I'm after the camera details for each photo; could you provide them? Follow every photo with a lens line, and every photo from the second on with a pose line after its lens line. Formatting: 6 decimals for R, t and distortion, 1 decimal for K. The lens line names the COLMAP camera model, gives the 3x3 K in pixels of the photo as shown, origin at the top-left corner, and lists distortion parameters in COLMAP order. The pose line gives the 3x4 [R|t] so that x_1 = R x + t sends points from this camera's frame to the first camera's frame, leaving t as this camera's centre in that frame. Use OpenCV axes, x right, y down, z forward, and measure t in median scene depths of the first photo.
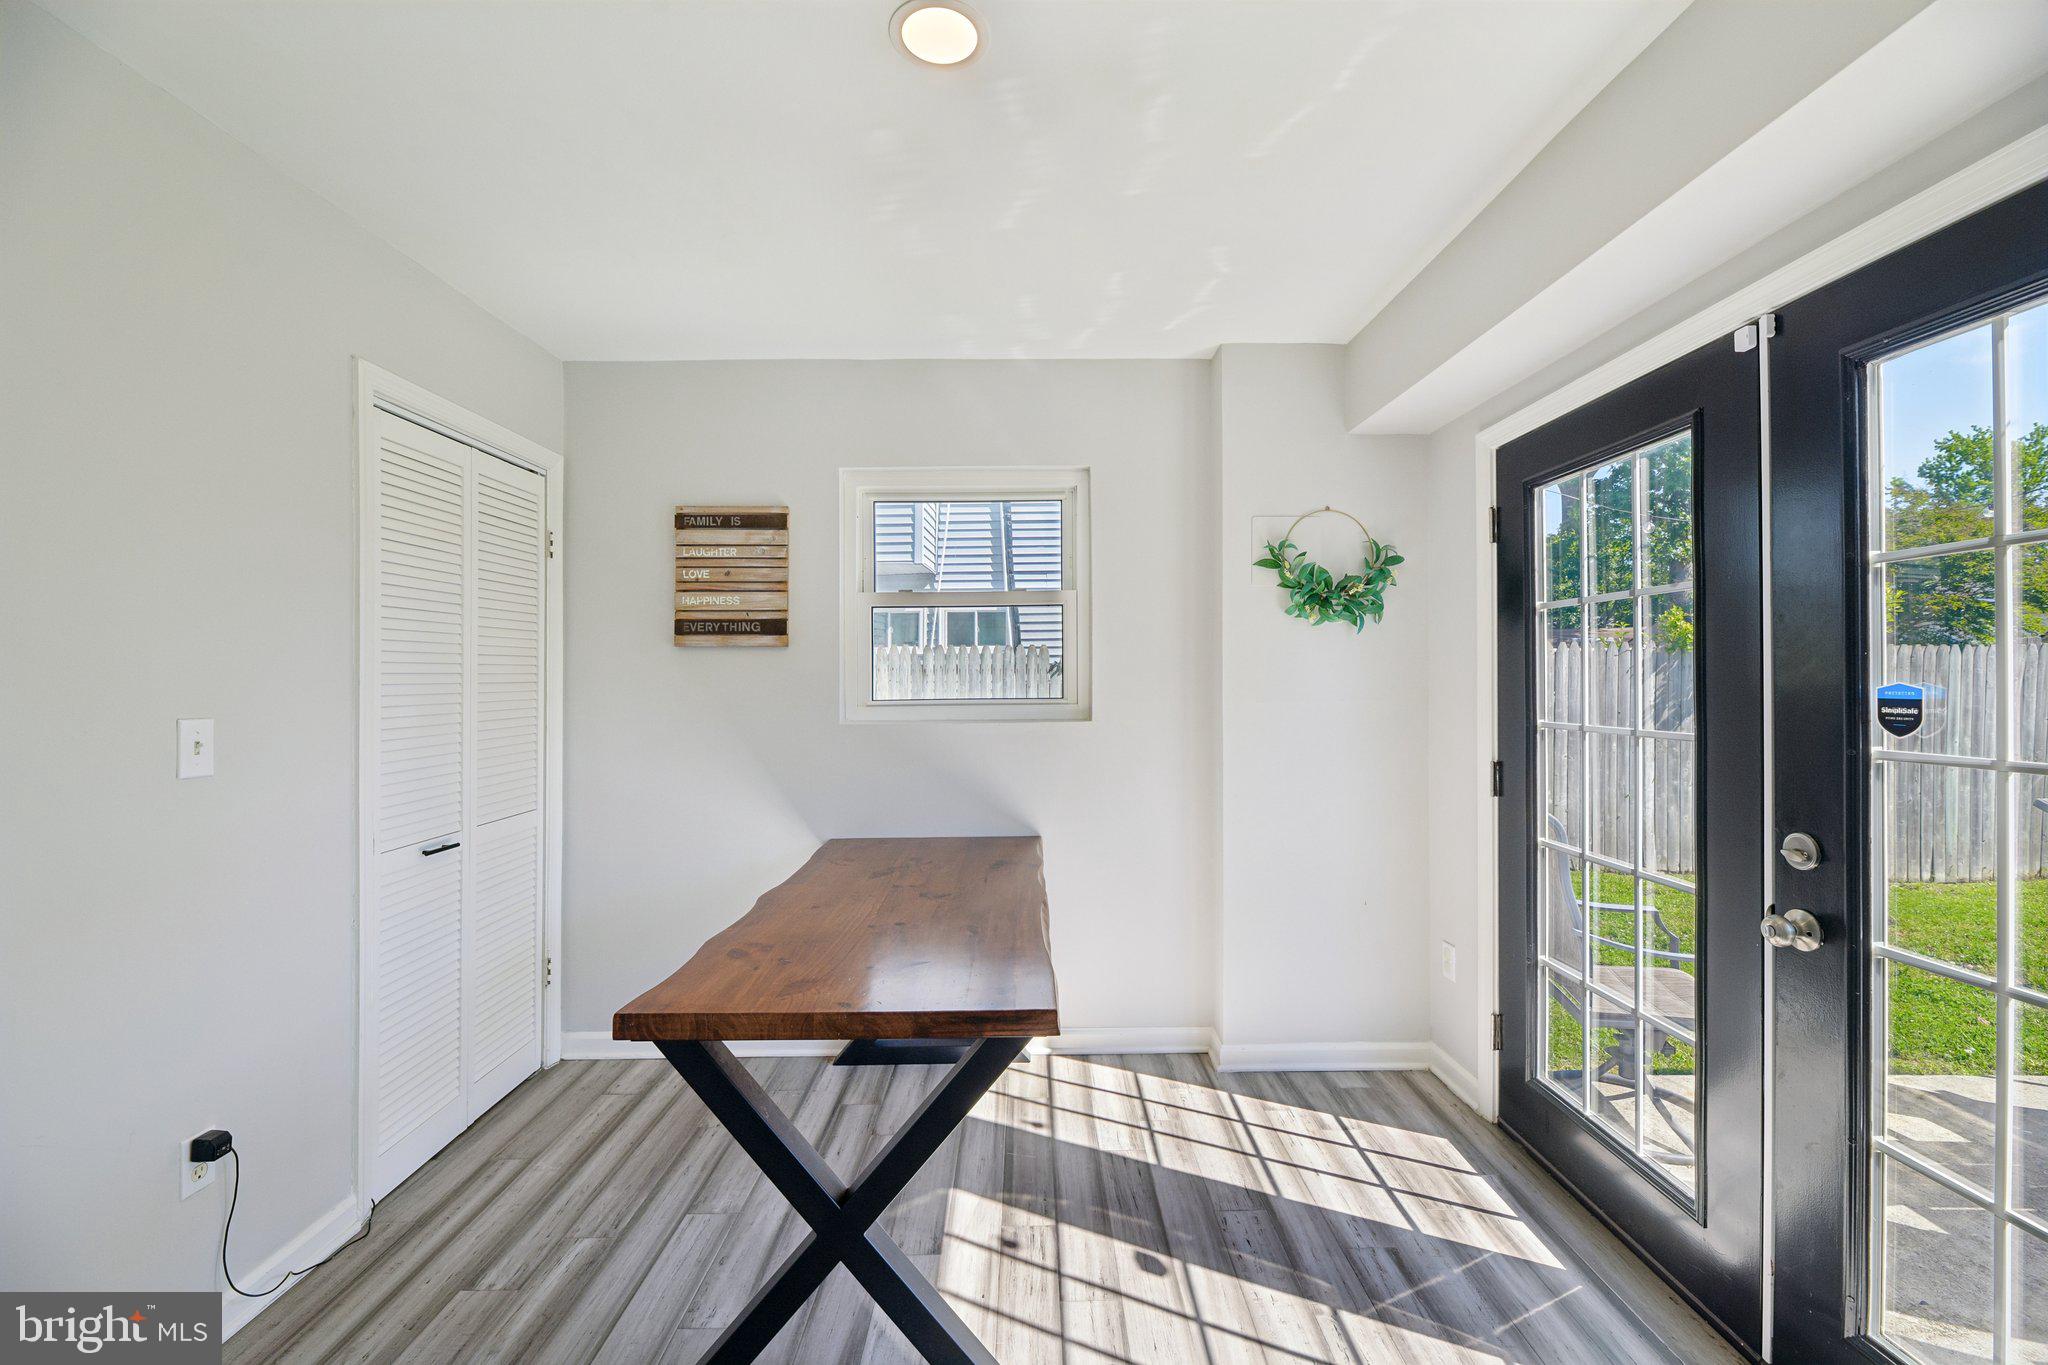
lens RADIAL K [[835.9, 0, 1024.0], [0, 835.9, 682.5], [0, 0, 1]] dist [0.000939, -0.000003]
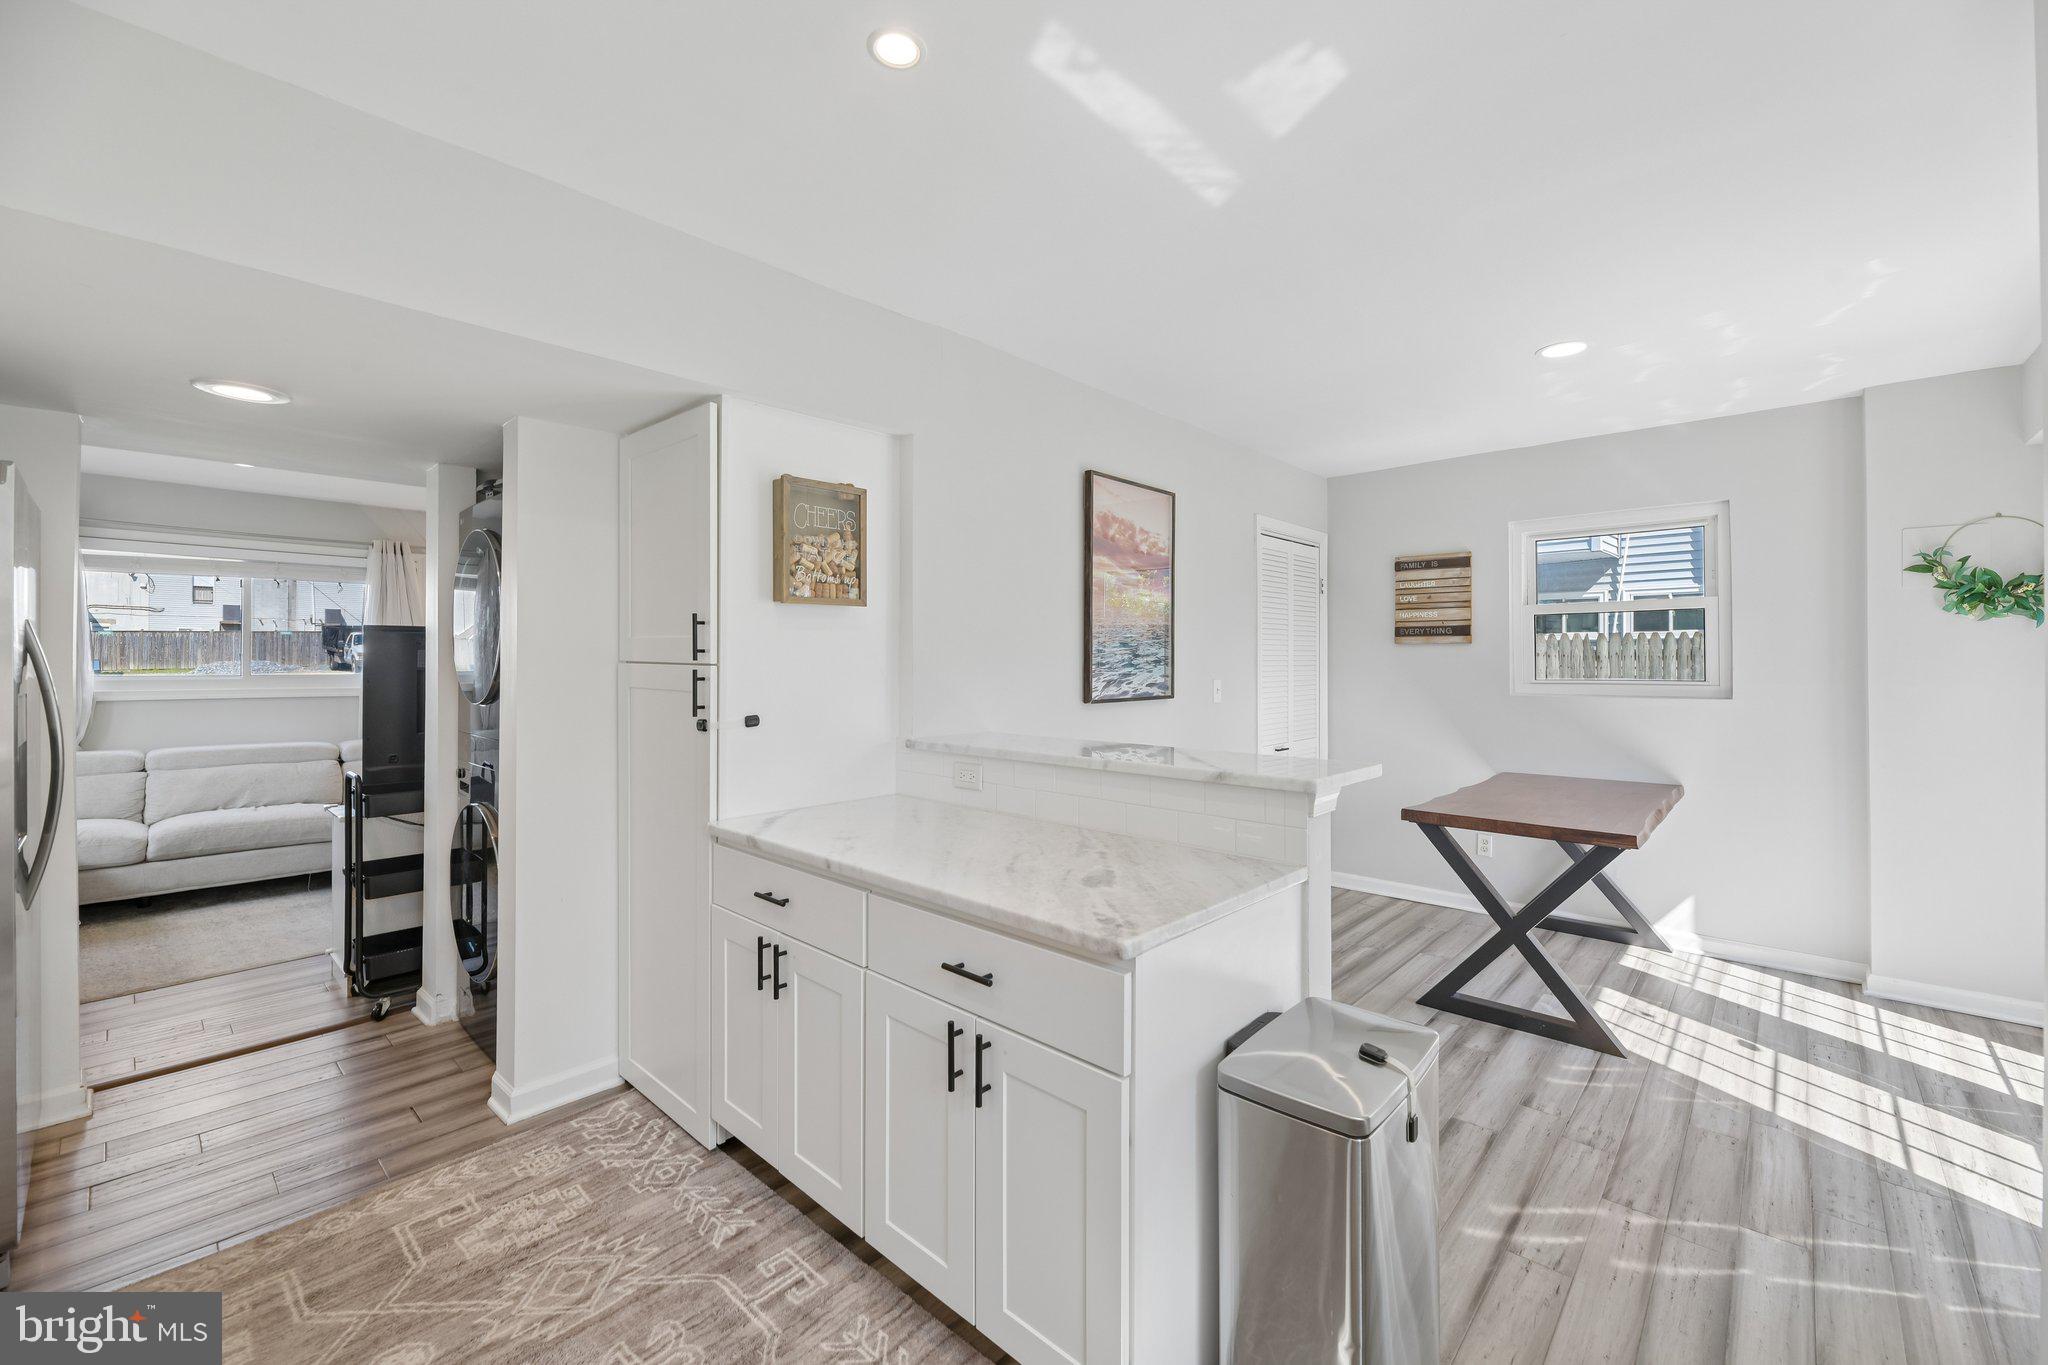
lens RADIAL K [[833.1, 0, 1018.1], [0, 833.1, 647.2], [0, 0, 1]] dist [-0.009163, -0.000334]
pose [[0.731468, -0.007242, -0.681837, 0.149339], [-0.008687, 0.999763, -0.019938, 0.001762], [0.681820, 0.020507, 0.731232, -0.687293]]
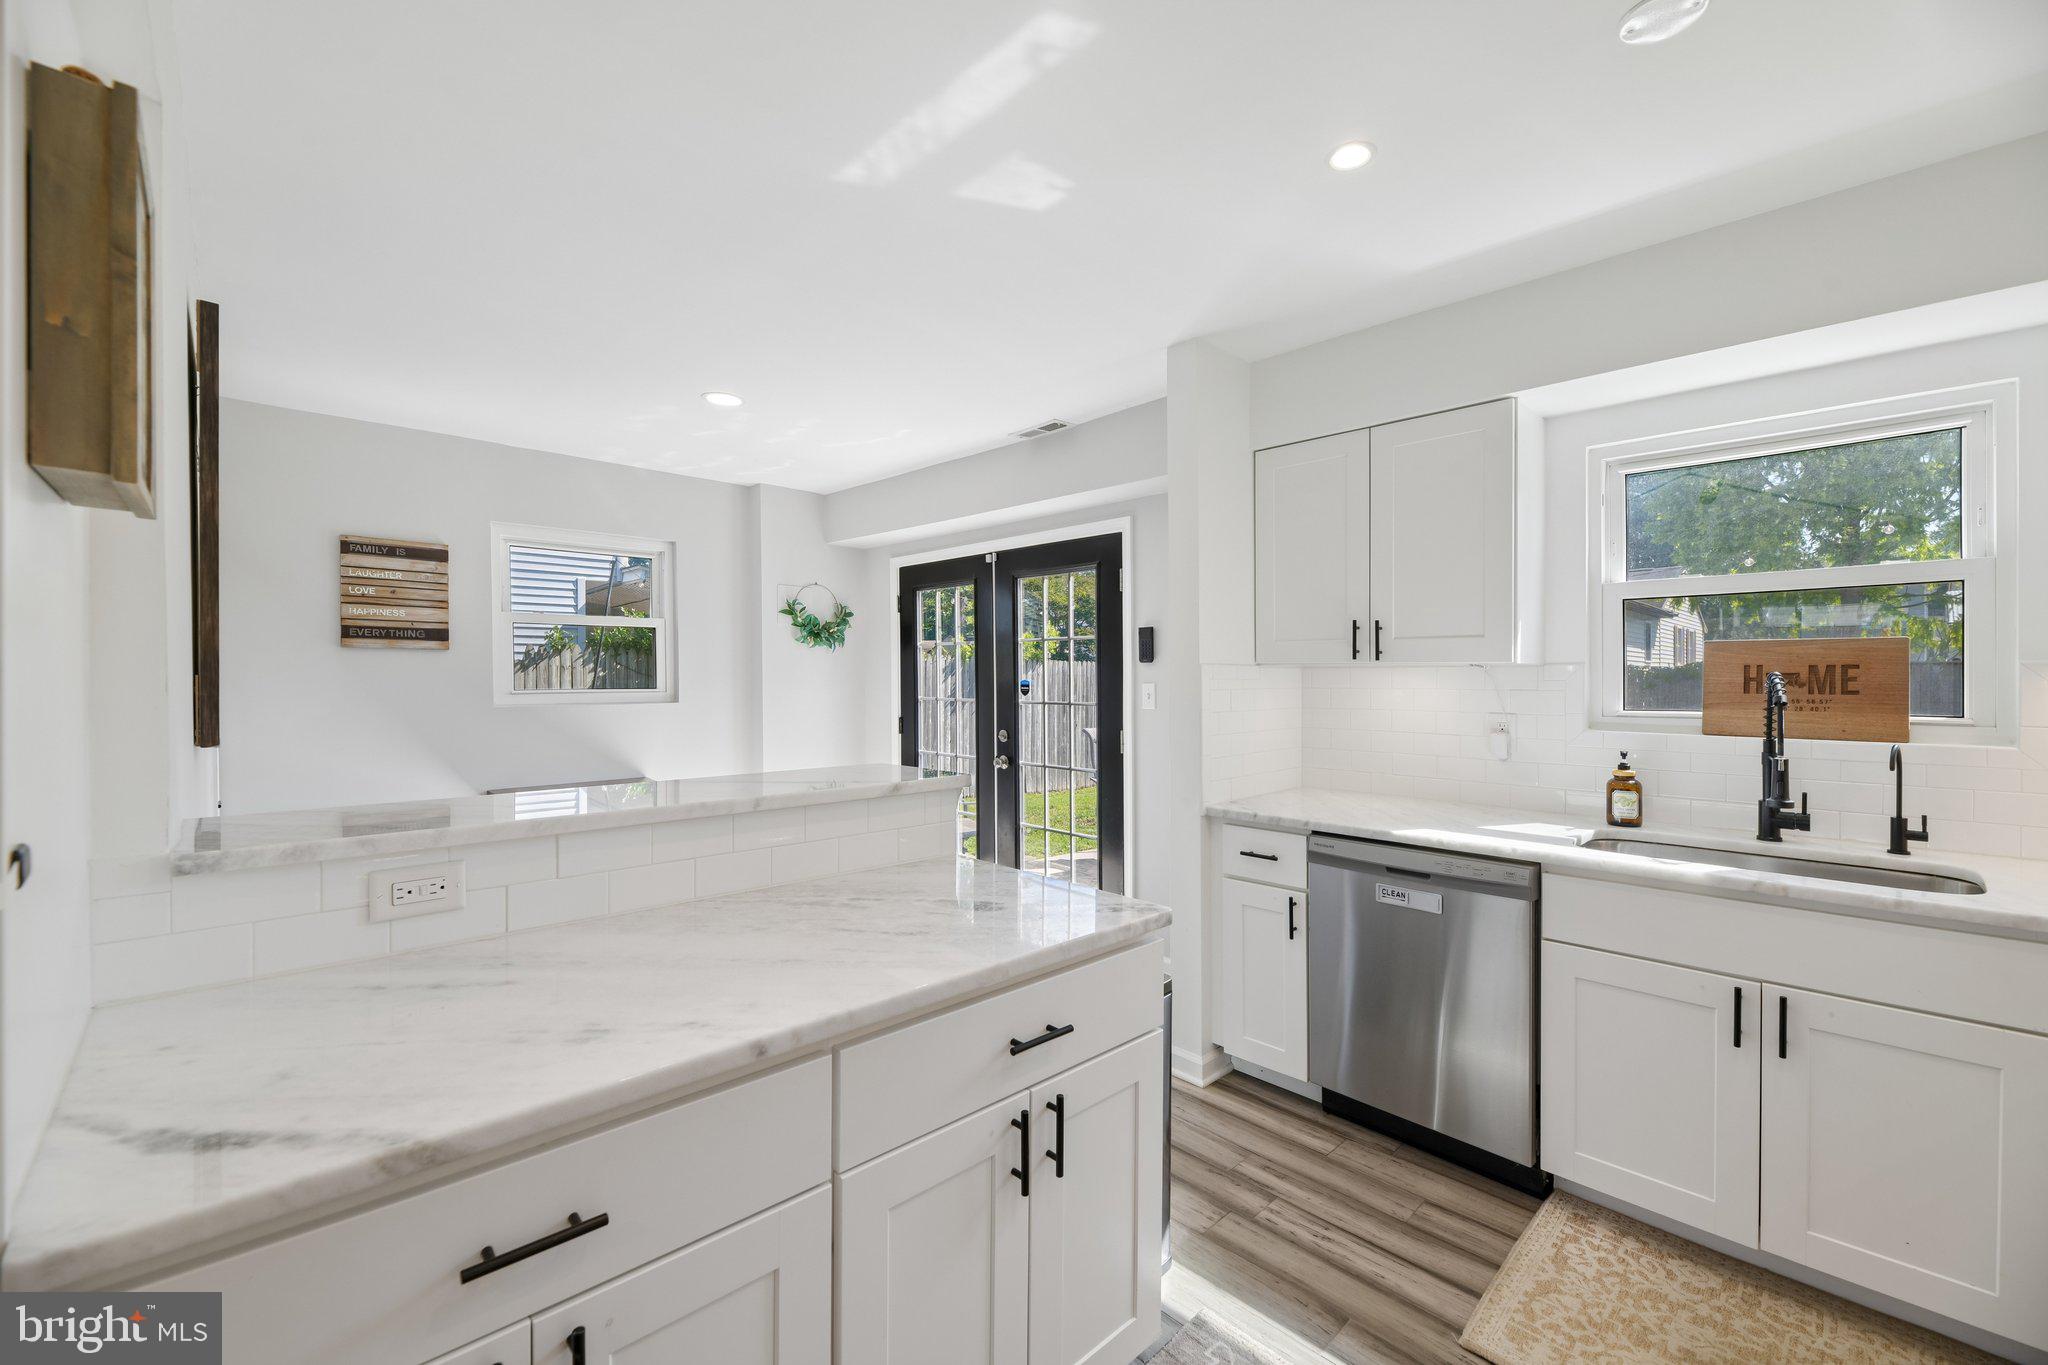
lens RADIAL K [[840.1, 0, 1045.4], [0, 840.1, 674.5], [0, 0, 1]] dist [0.000745, -0.000373]
pose [[0.711293, 0.009858, 0.702826, -0.559239], [-0.004241, 0.999944, -0.009734, 0.006055], [-0.702883, 0.003943, 0.711295, -0.644631]]
